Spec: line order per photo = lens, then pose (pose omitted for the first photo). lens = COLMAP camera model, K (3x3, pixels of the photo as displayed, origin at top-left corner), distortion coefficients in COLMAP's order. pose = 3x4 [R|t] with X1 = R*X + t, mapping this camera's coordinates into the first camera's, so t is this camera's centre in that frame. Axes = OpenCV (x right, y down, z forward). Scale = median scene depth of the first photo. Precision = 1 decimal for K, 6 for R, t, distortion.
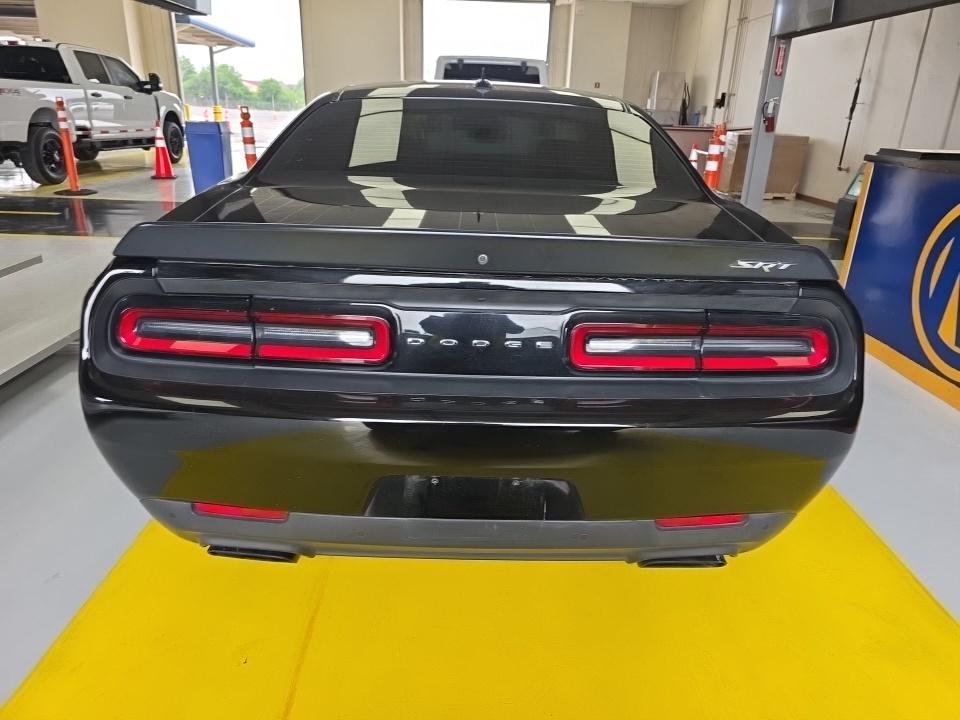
lens RADIAL K [[639.5, 0, 481.3], [0, 639.5, 339.2], [0, 0, 1]] dist [0.005157, -0.002668]
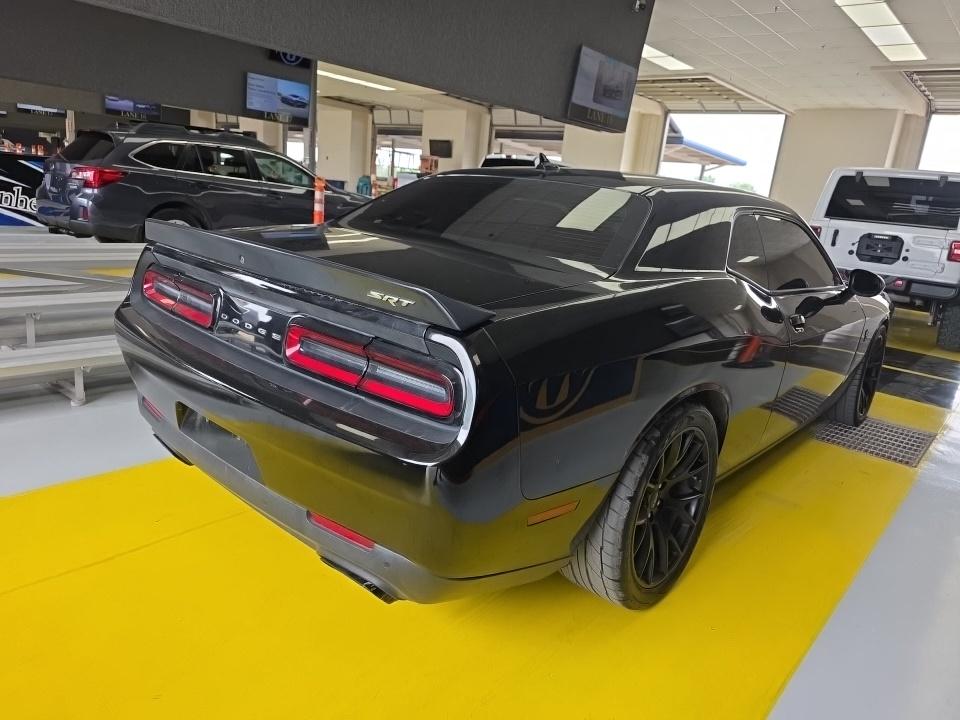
lens RADIAL K [[640.3, 0, 480.0], [0, 640.3, 360.0], [0, 0, 1]] dist [0.004520, 0.000292]
pose [[0.735581, 0.206421, -0.645222, 0.360173], [-0.293236, 0.955613, -0.028580, -0.008463], [0.610683, 0.210225, 0.763460, 0.080891]]
